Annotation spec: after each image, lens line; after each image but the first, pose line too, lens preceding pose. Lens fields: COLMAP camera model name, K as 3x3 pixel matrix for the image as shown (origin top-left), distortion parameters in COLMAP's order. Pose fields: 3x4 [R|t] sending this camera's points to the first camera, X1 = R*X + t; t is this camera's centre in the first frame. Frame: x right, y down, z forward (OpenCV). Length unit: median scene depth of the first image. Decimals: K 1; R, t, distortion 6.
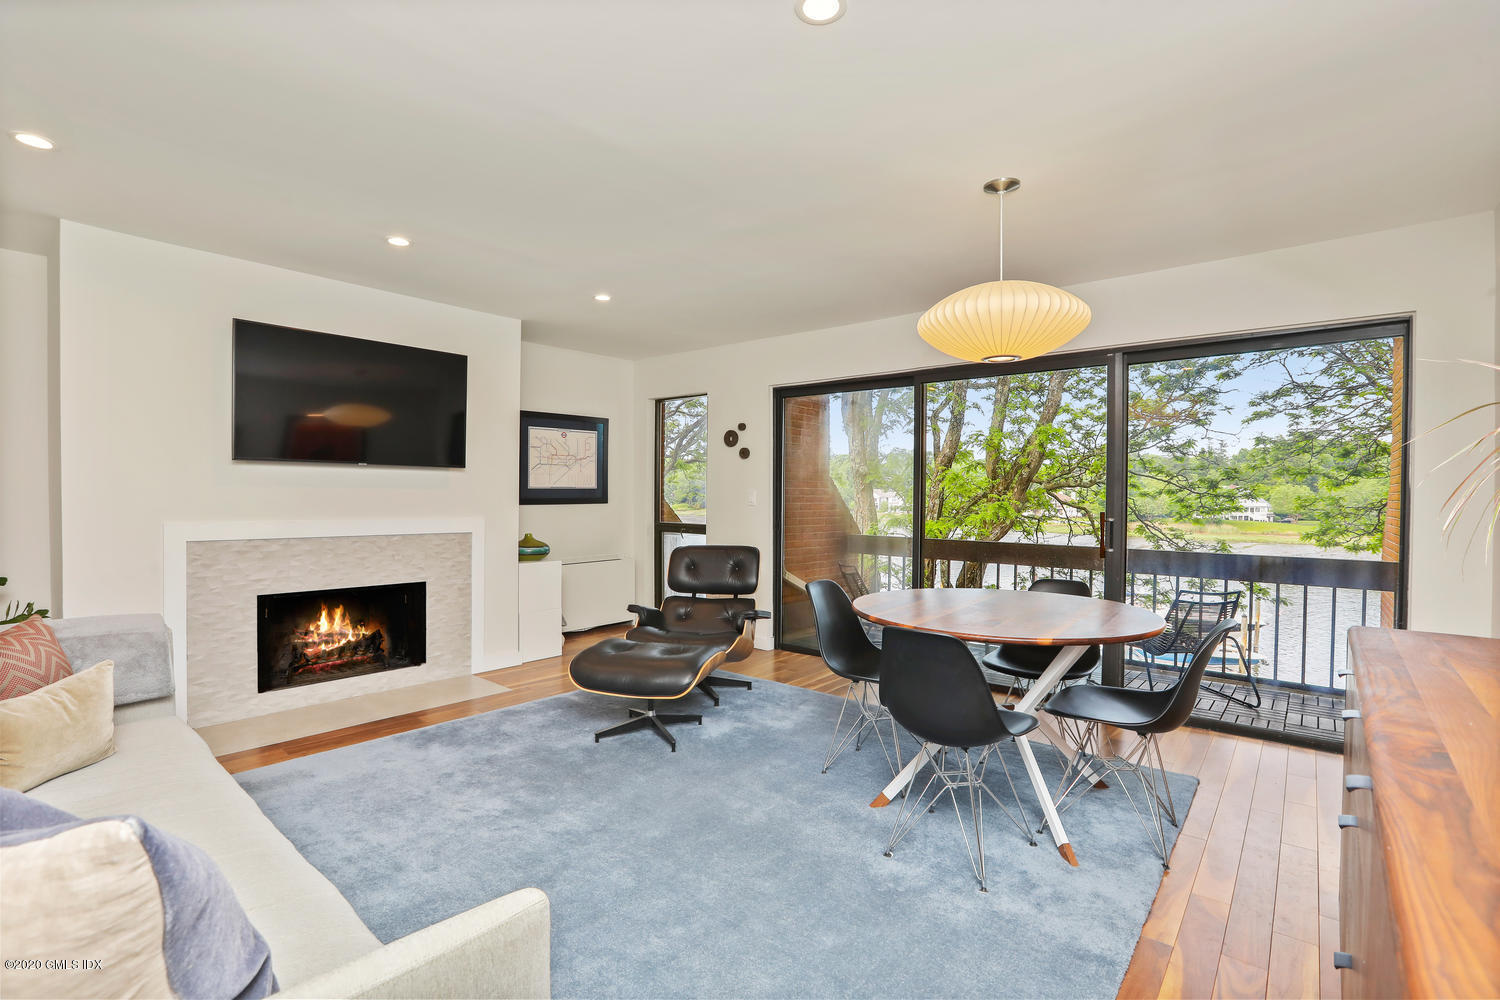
lens RADIAL K [[679.2, 0, 748.3], [0, 679.2, 501.8], [0, 0, 1]] dist [-0.014633, 0.000050]
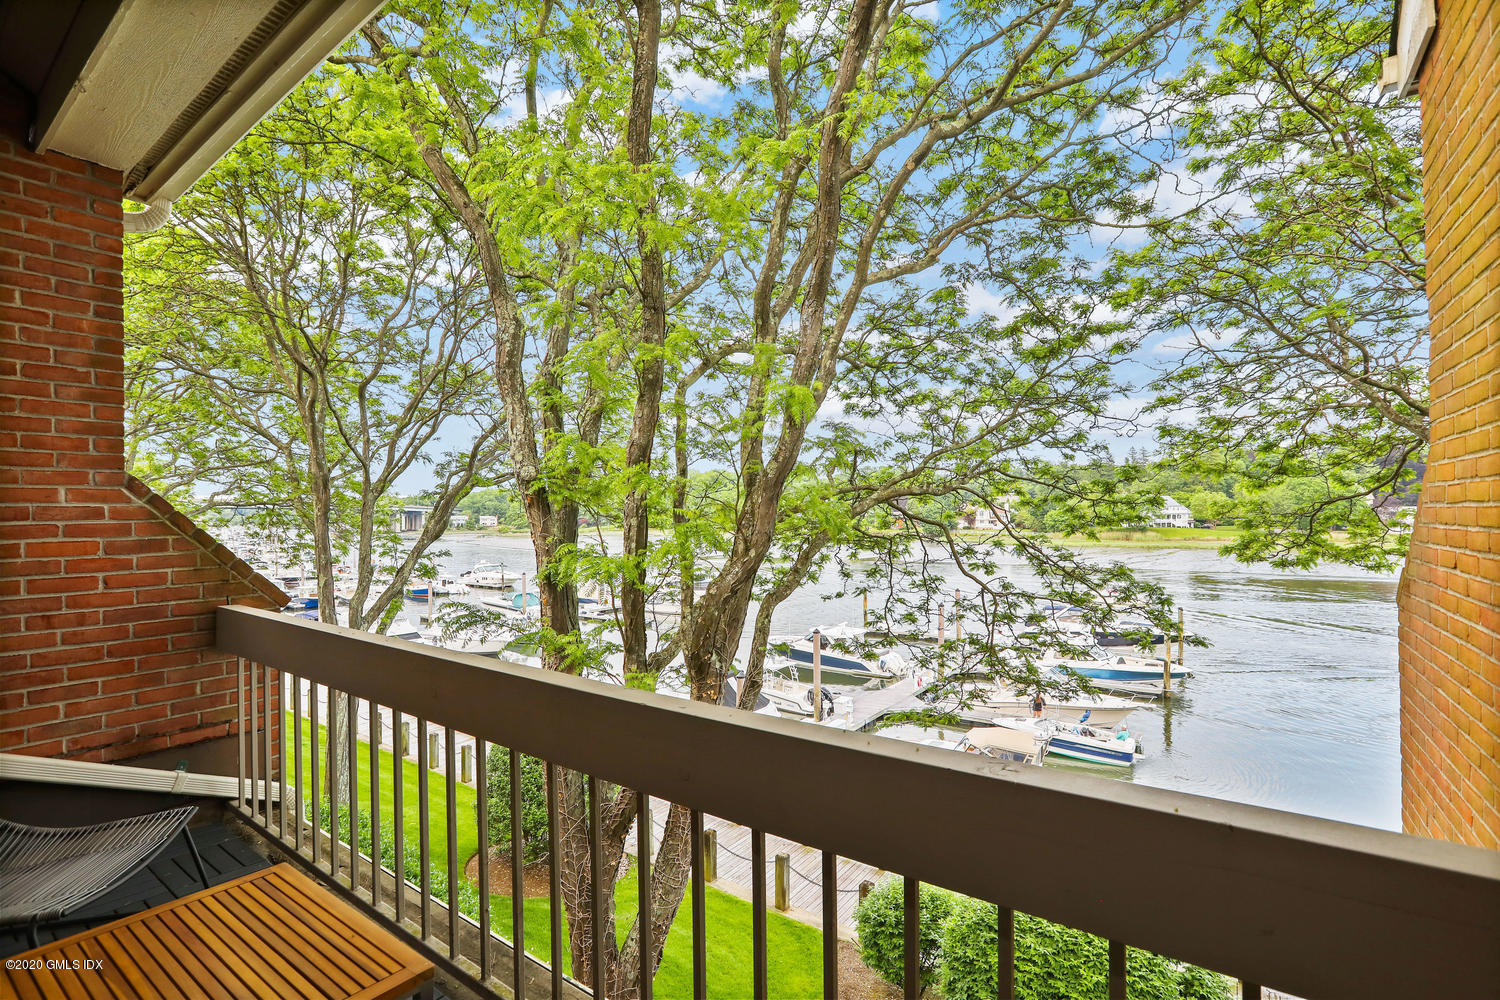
lens RADIAL K [[679.2, 0, 748.7], [0, 679.2, 505.3], [0, 0, 1]] dist [-0.014633, 0.000050]
pose [[0.996593, -0.022222, 0.079425, 0.204943], [0.023905, 0.999508, -0.020305, -0.000176], [-0.078934, 0.022135, 0.996634, 0.247368]]
